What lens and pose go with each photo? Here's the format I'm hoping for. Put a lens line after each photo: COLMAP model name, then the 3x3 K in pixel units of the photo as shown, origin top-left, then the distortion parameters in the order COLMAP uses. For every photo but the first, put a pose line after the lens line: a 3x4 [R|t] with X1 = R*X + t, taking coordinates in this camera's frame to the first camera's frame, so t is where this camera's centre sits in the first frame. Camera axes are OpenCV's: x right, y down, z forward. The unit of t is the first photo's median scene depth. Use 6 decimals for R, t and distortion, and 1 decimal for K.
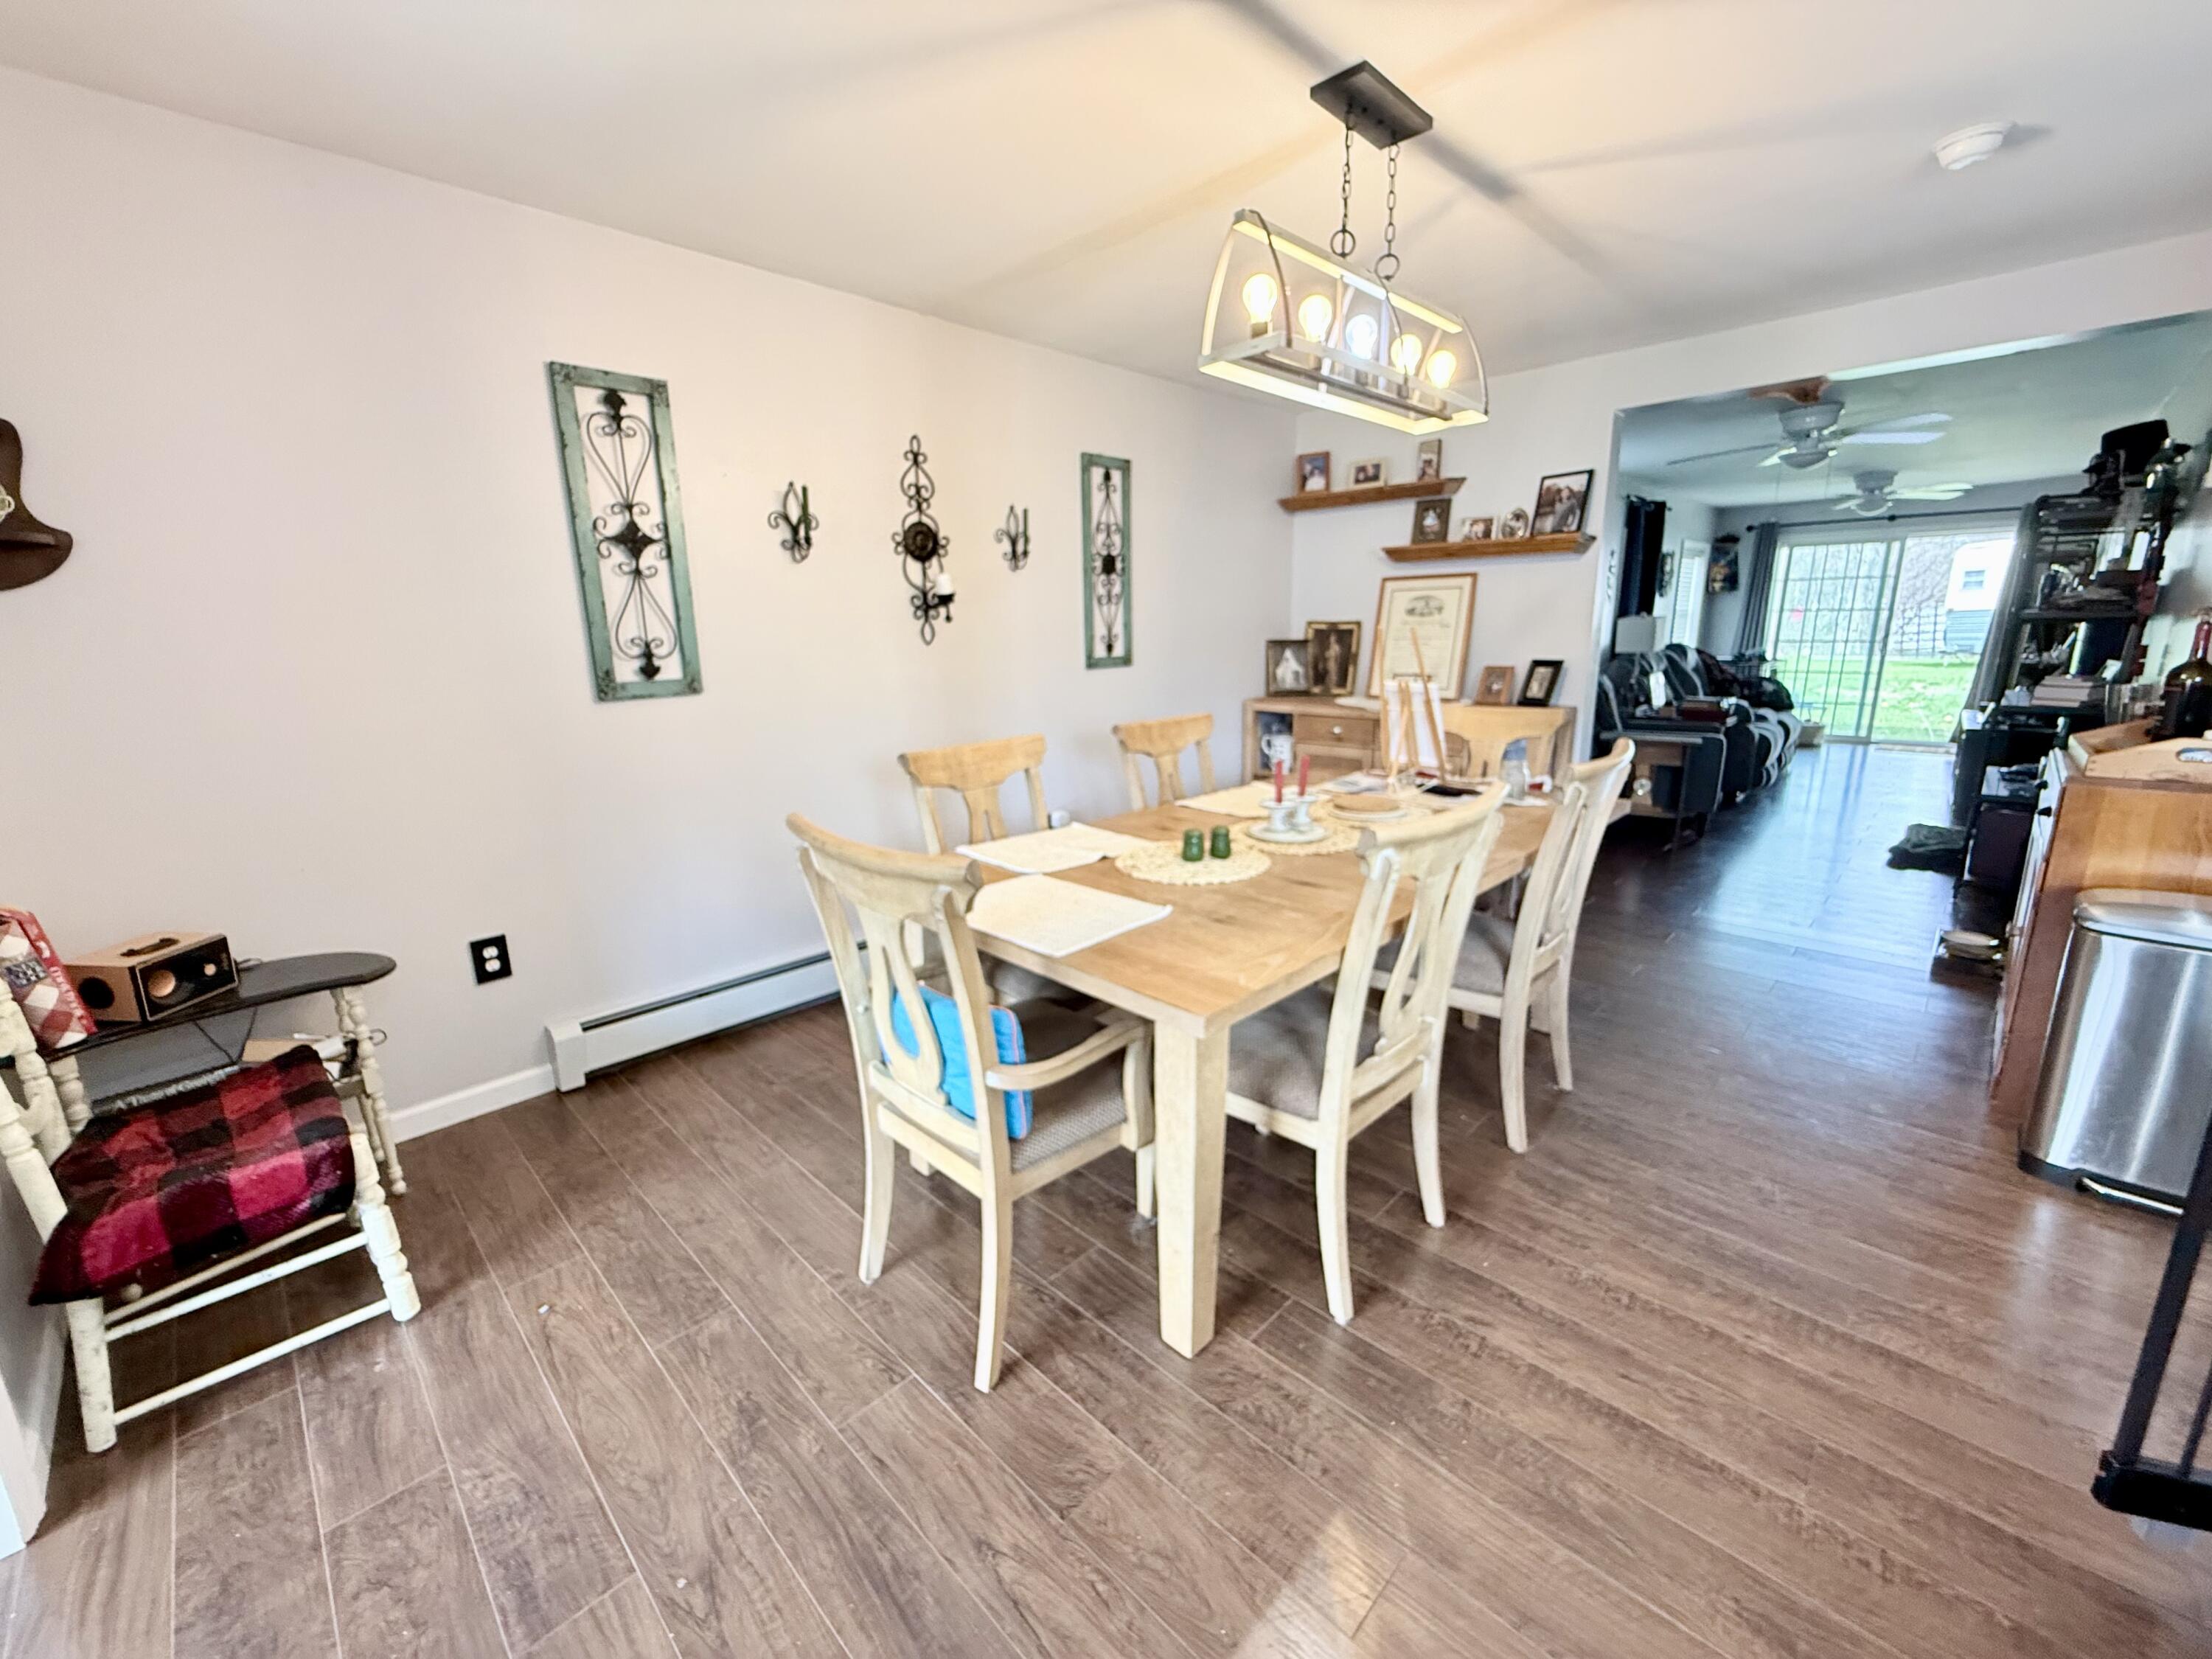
lens RADIAL K [[890.0, 0, 1099.5], [0, 890.0, 829.8], [0, 0, 1]] dist [0.000230, -0.000607]
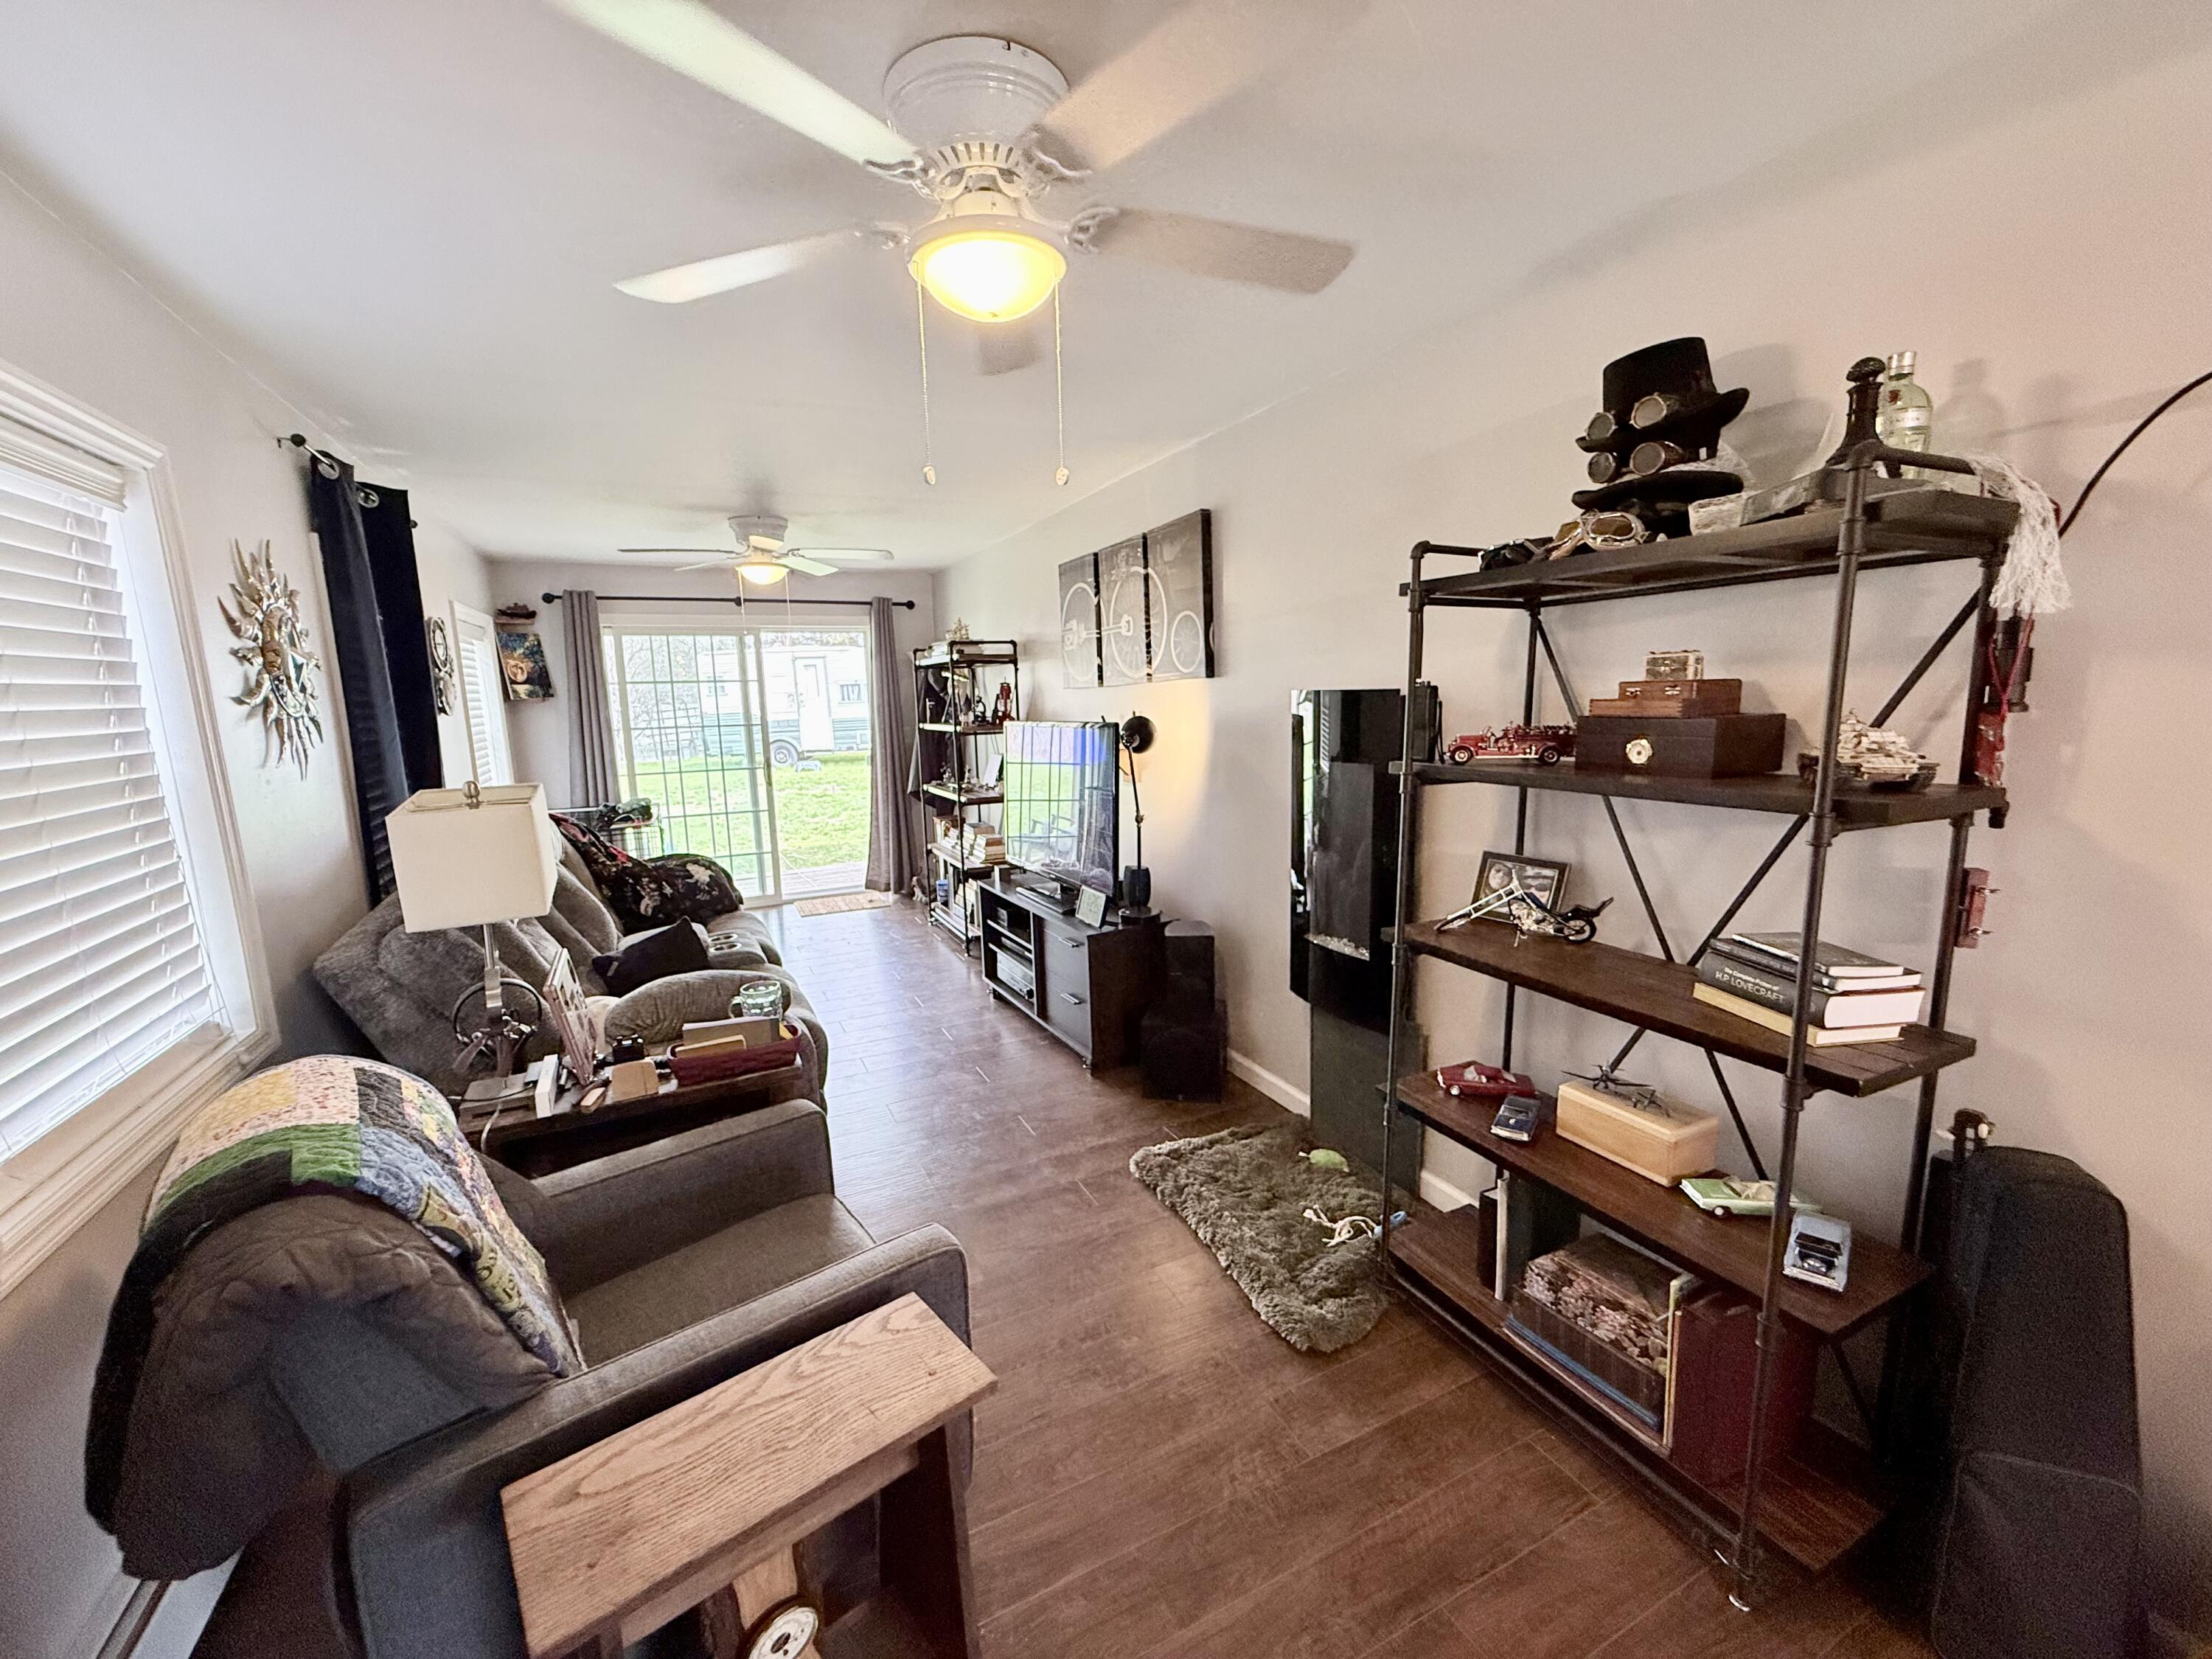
lens RADIAL K [[890.0, 0, 1099.5], [0, 890.0, 829.8], [0, 0, 1]] dist [0.000230, -0.000607]
pose [[0.335444, -0.134472, 0.932413, 0.274396], [0.234177, 0.970595, 0.055732, -0.133252], [-0.912490, 0.199655, 0.357070, 0.478950]]
